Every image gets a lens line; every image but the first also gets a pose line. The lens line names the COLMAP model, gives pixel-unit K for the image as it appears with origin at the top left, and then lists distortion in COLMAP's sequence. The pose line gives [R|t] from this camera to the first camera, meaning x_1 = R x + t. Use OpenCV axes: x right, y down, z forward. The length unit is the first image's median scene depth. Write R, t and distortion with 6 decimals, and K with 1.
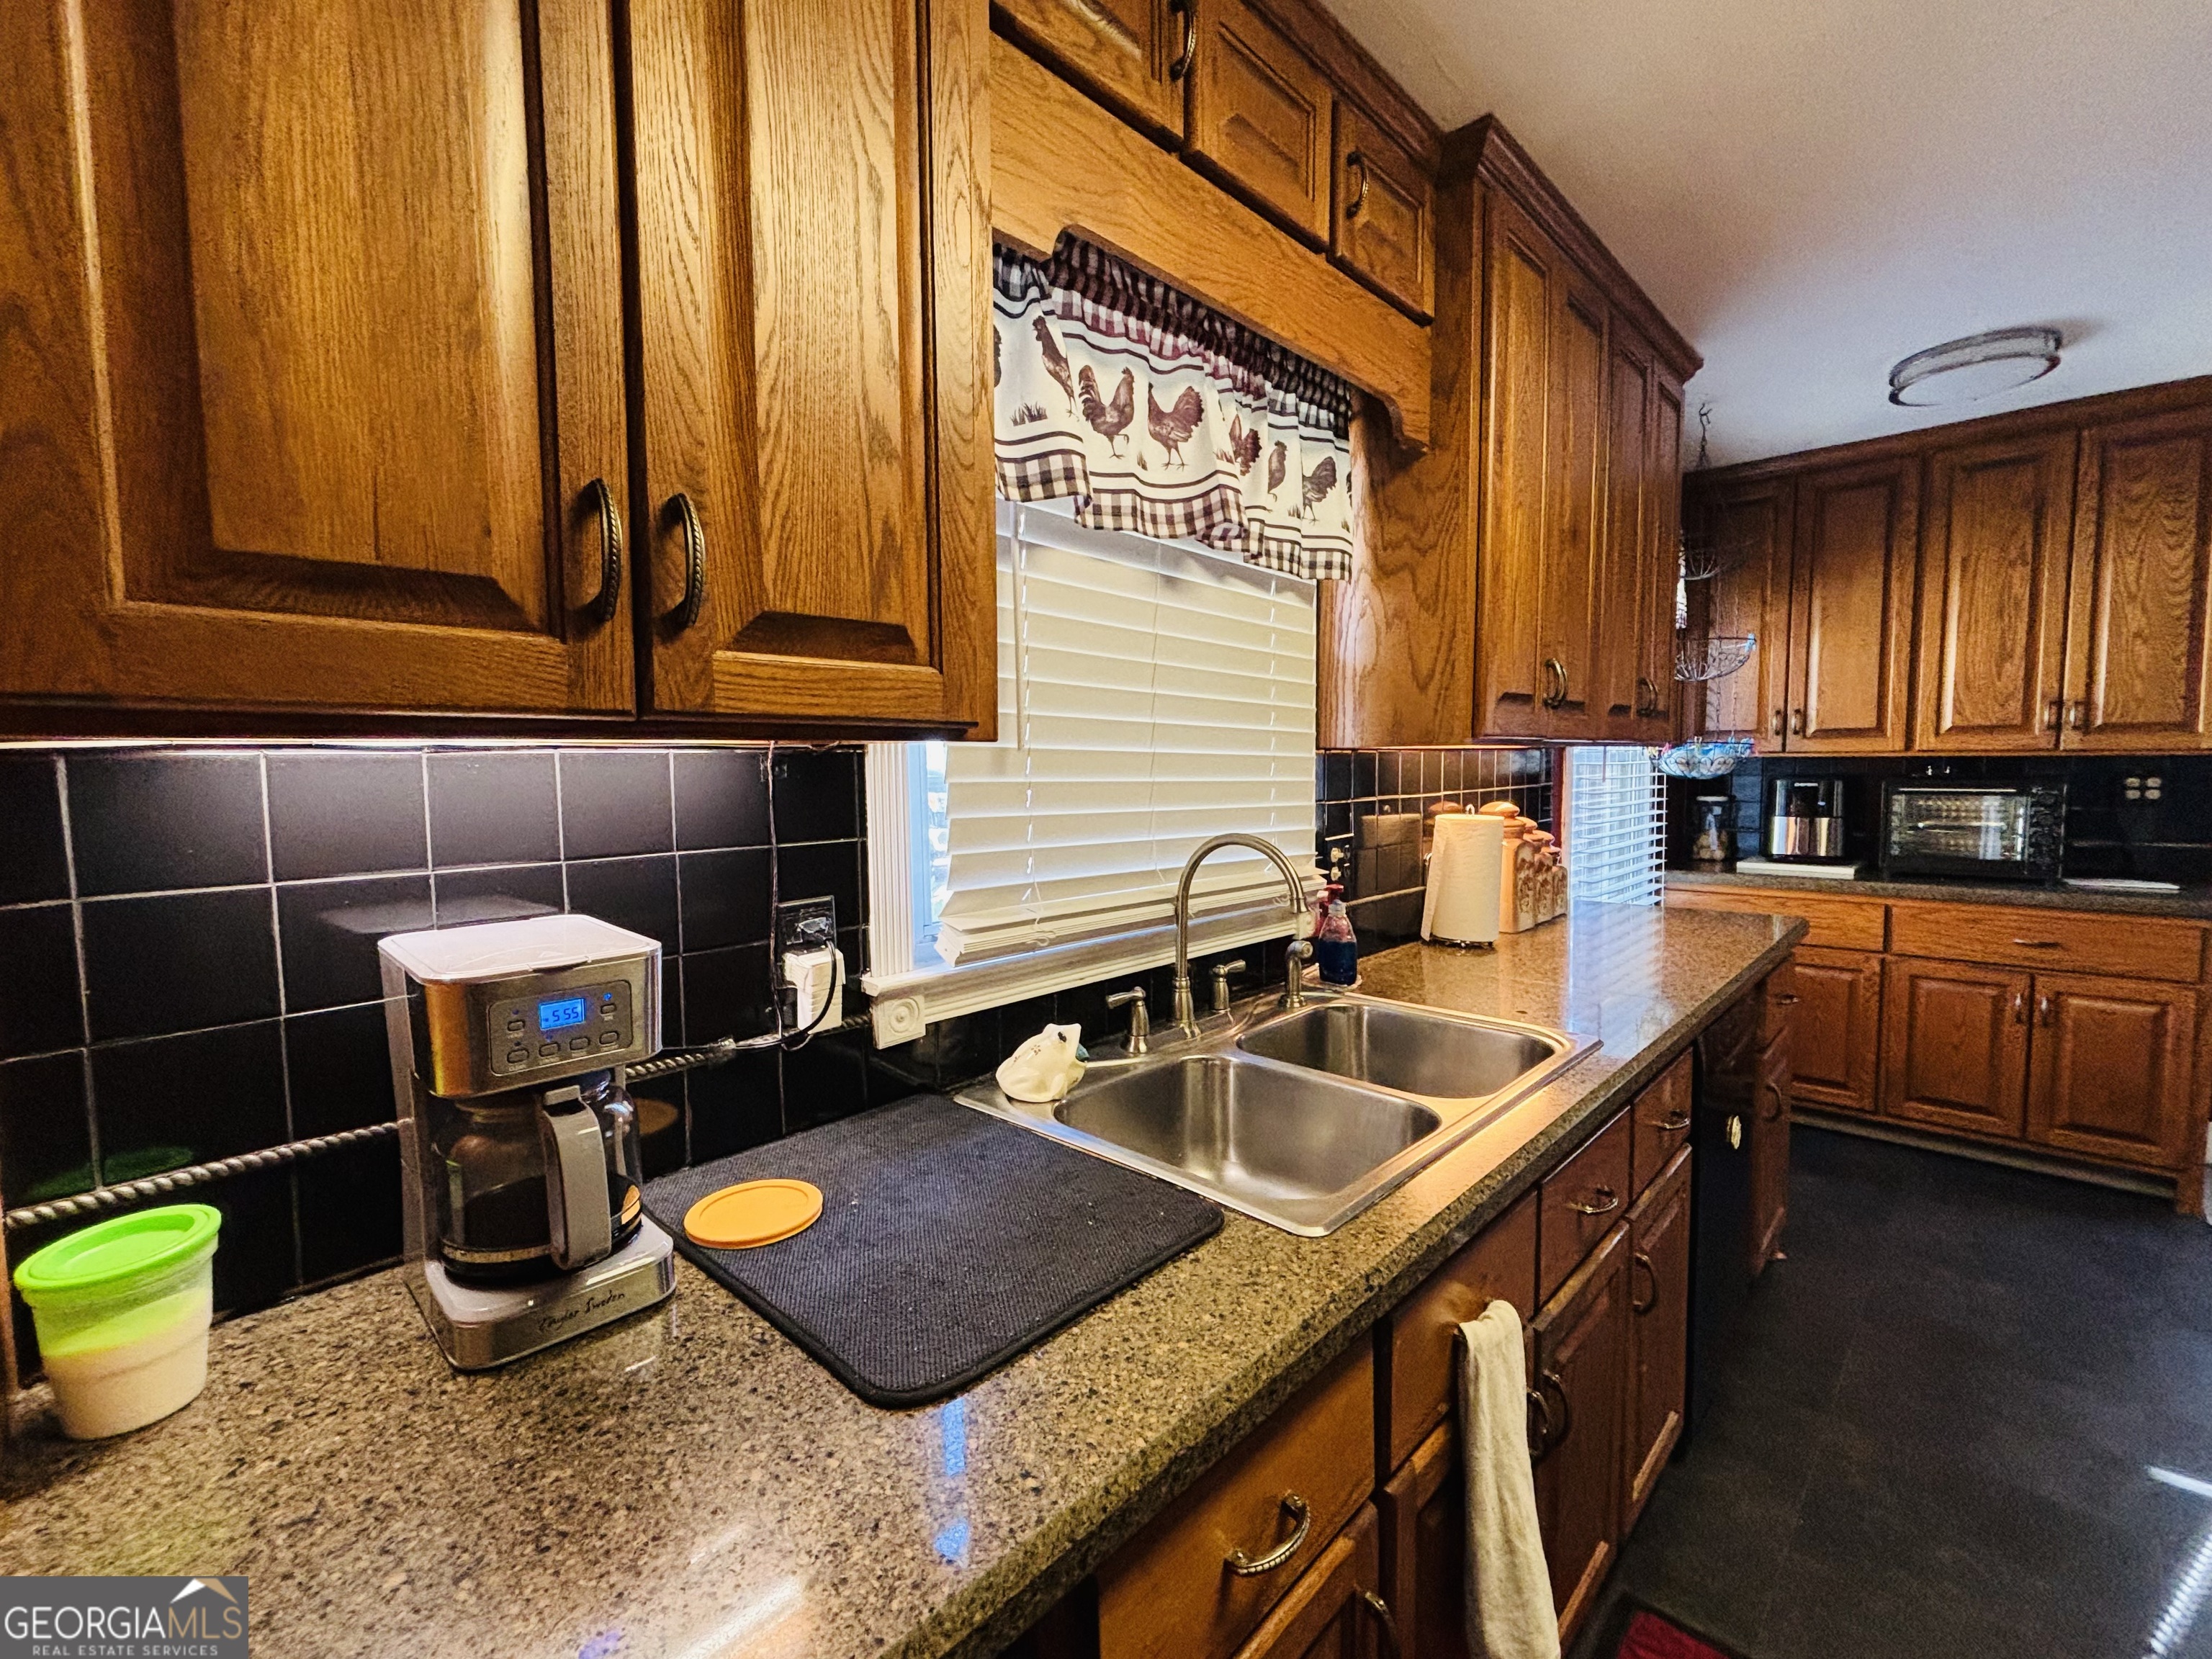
lens RADIAL K [[958.2, 0, 1098.5], [0, 958.2, 827.7], [0, 0, 1]] dist [-0.003334, 0.001984]
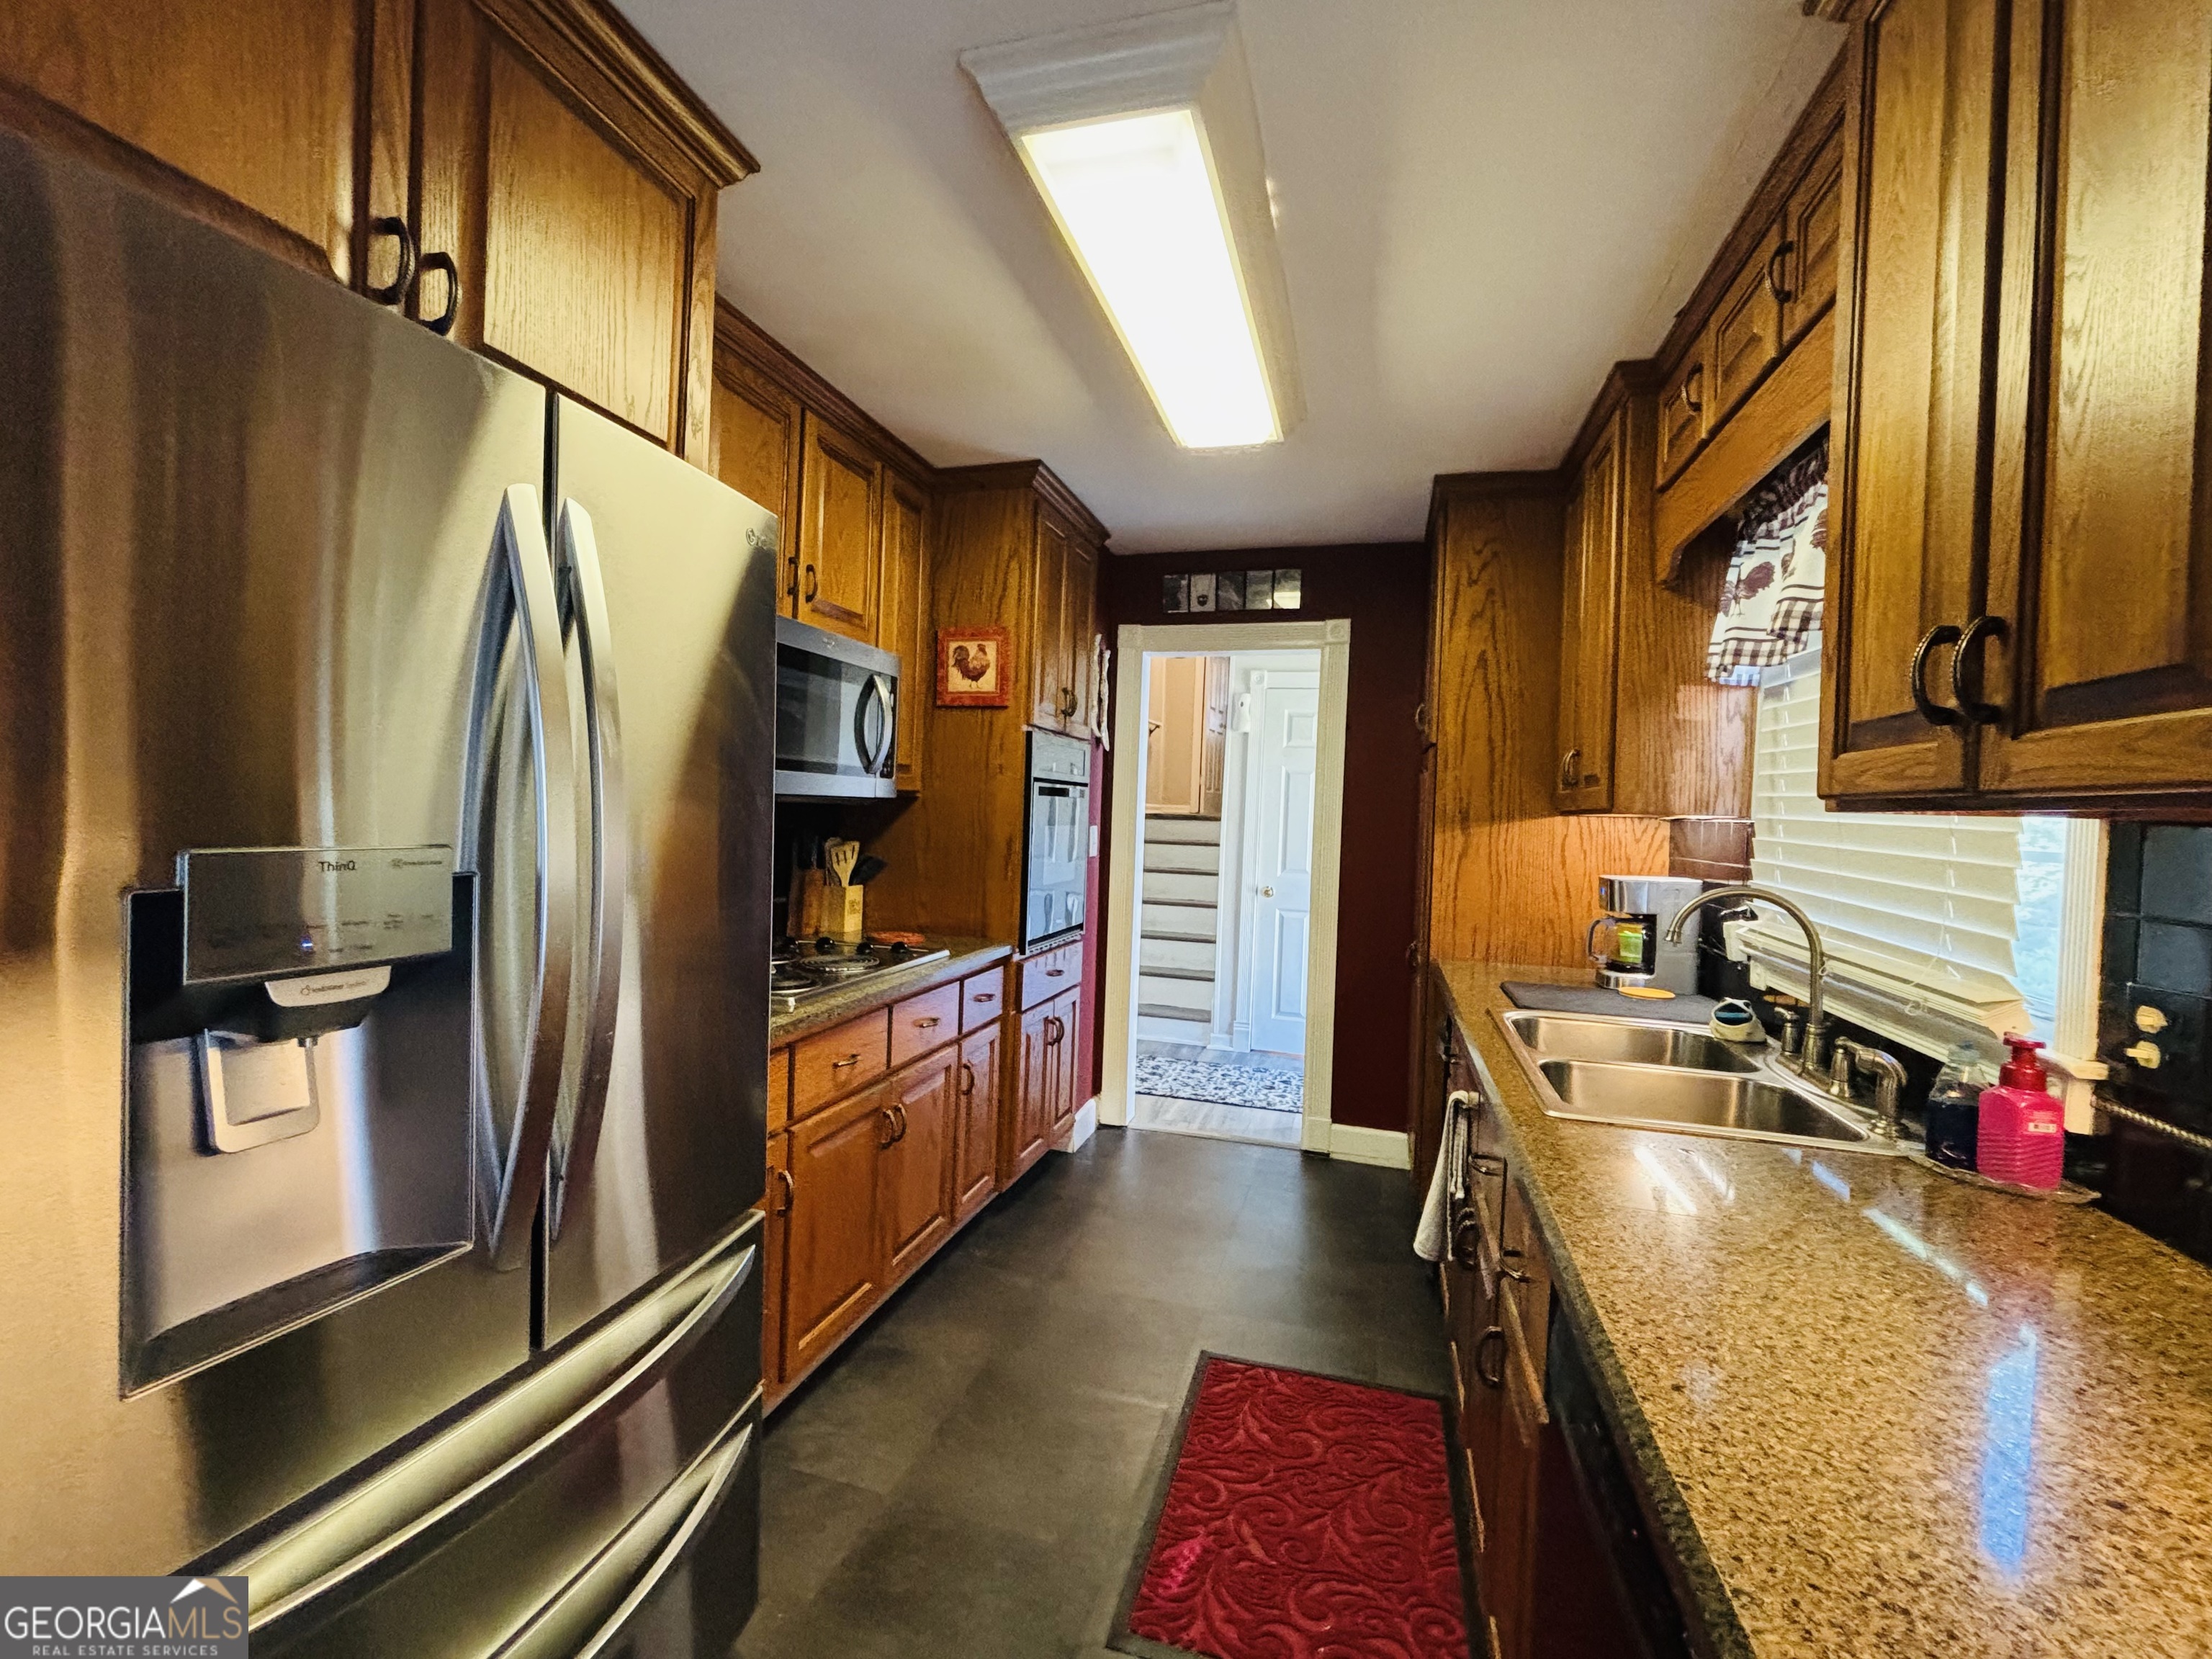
lens RADIAL K [[953.2, 0, 1097.2], [0, 953.2, 826.4], [0, 0, 1]] dist [0.000134, -0.001670]
pose [[-0.883647, -0.007960, -0.468087, 0.799967], [-0.054863, 0.994727, 0.086654, -0.072902], [0.464928, 0.102253, -0.879424, 0.931523]]
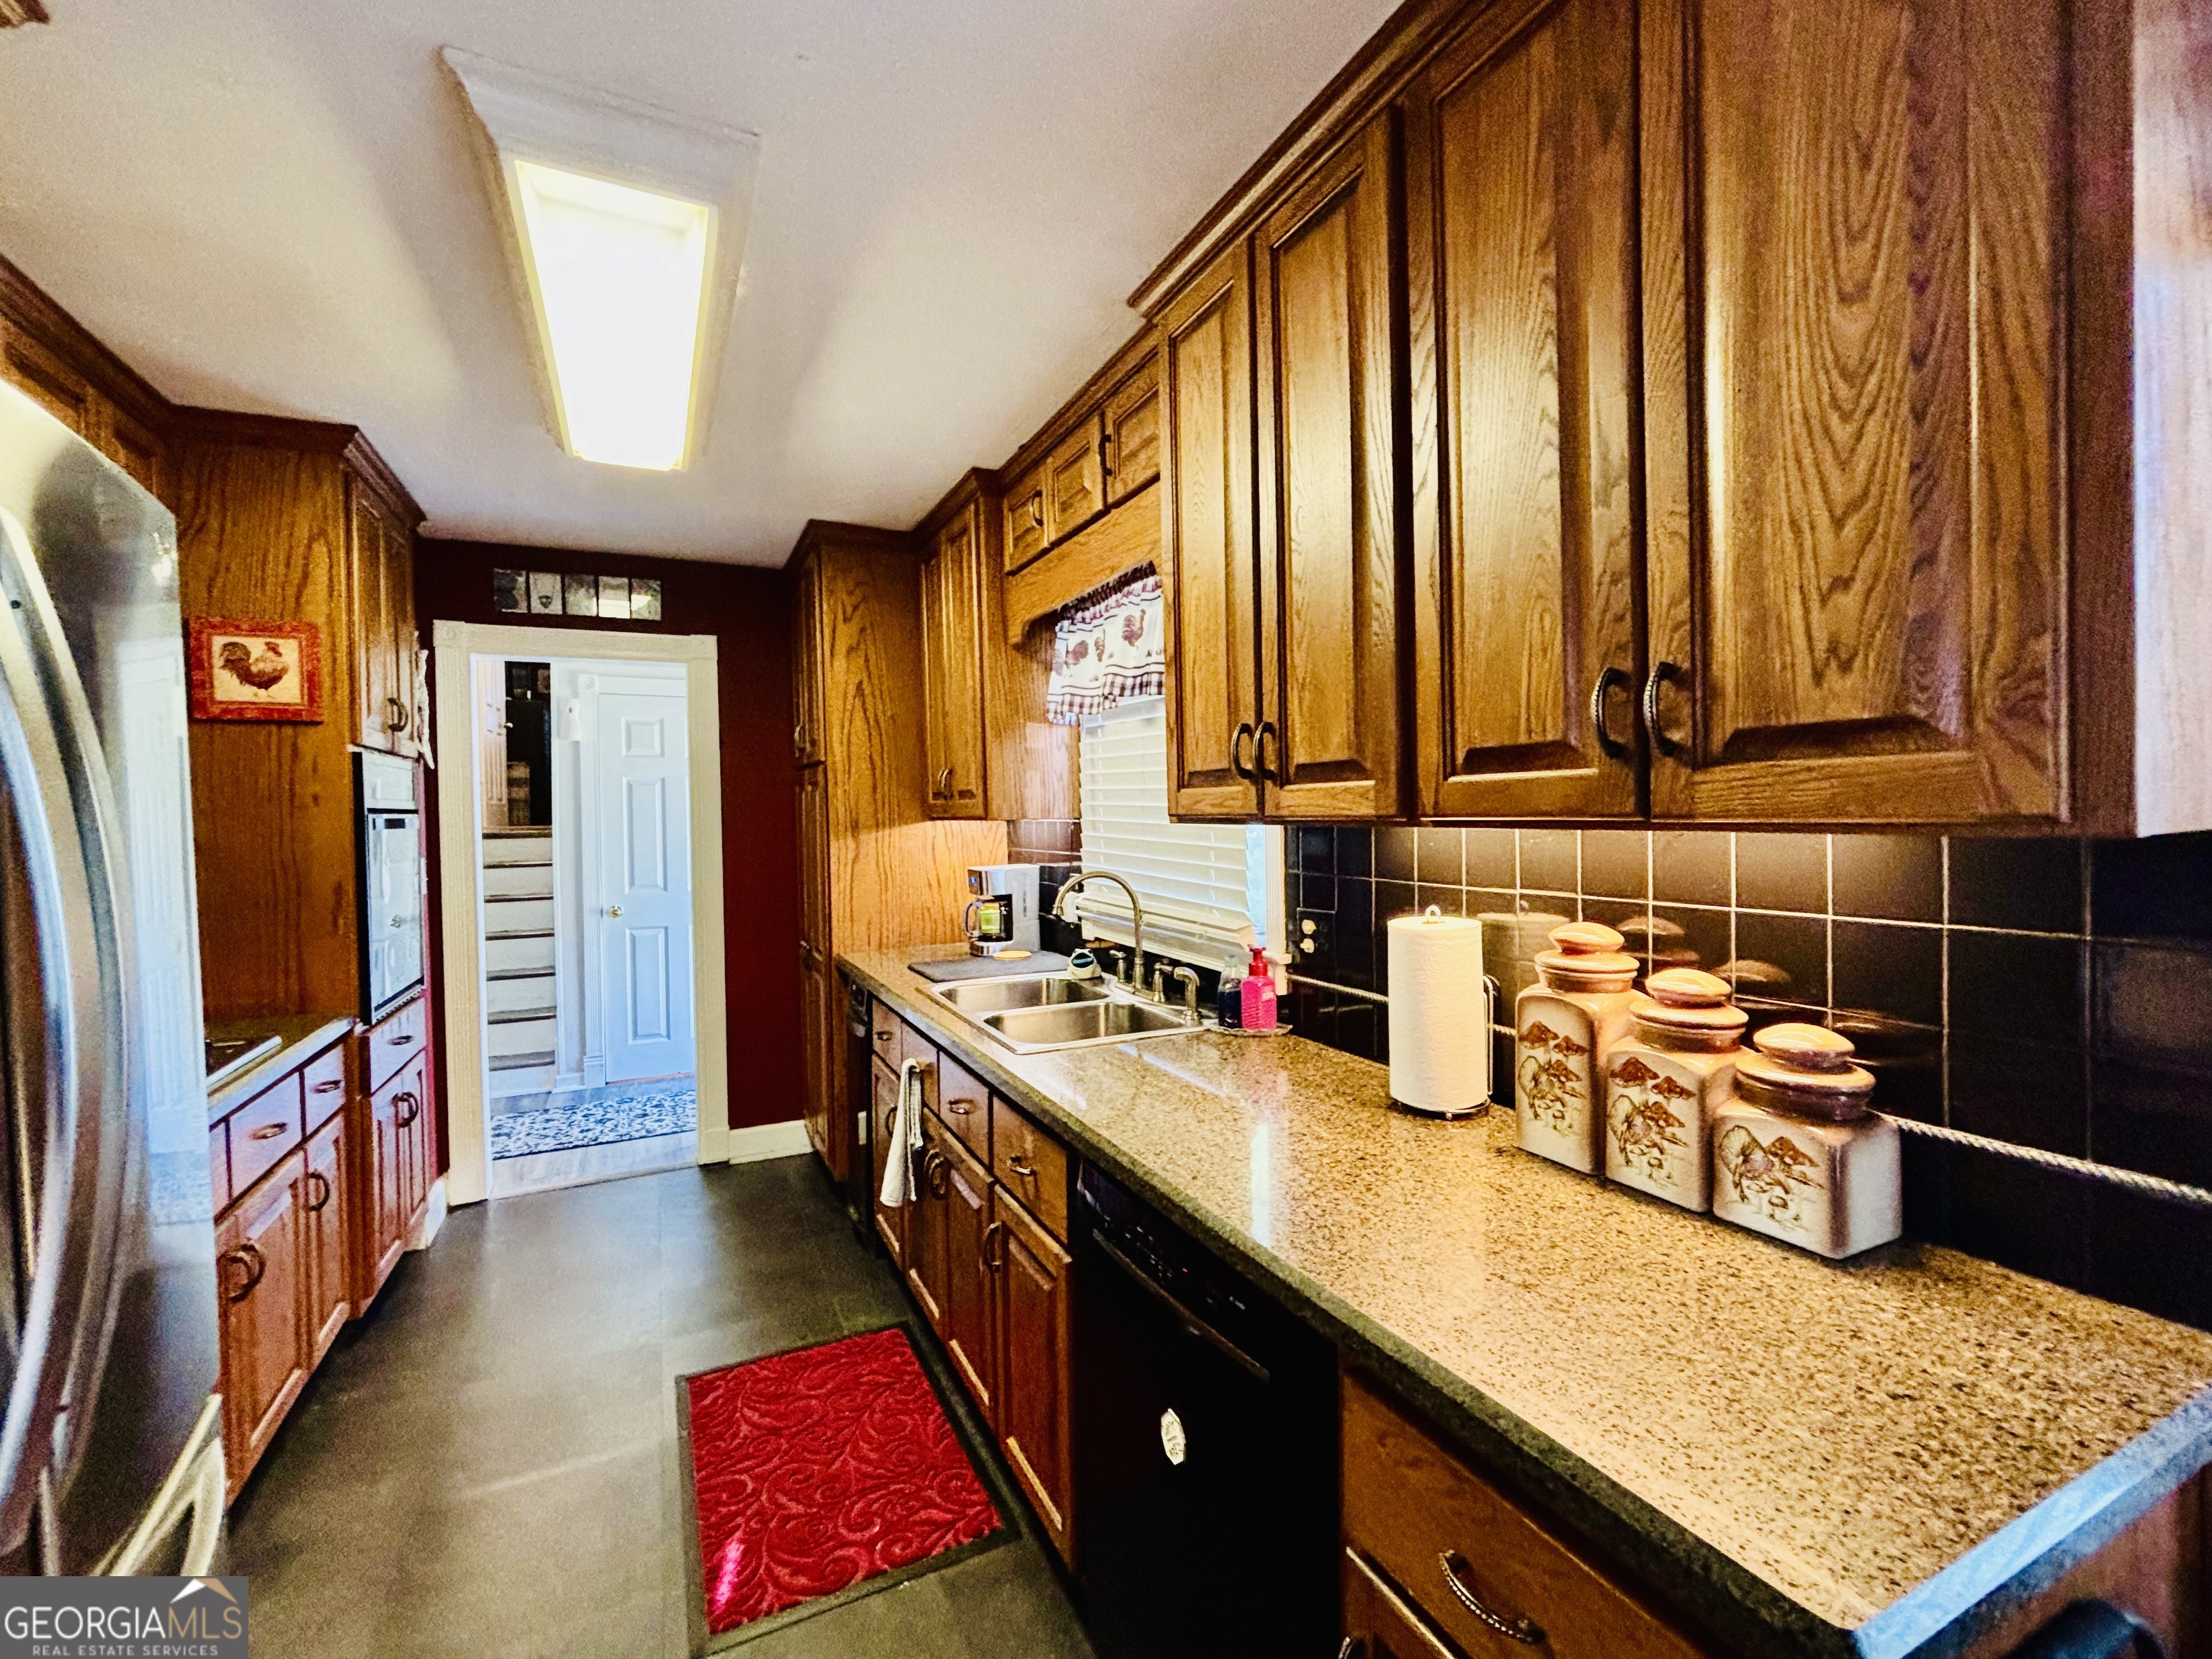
lens RADIAL K [[953.2, 0, 1107.8], [0, 953.2, 827.5], [0, 0, 1]] dist [0.000134, -0.001670]
pose [[-0.340734, 0.037860, -0.939397, 0.982026], [-0.043218, 0.997502, 0.055878, -0.095913], [0.939166, 0.059639, -0.338247, 0.891616]]
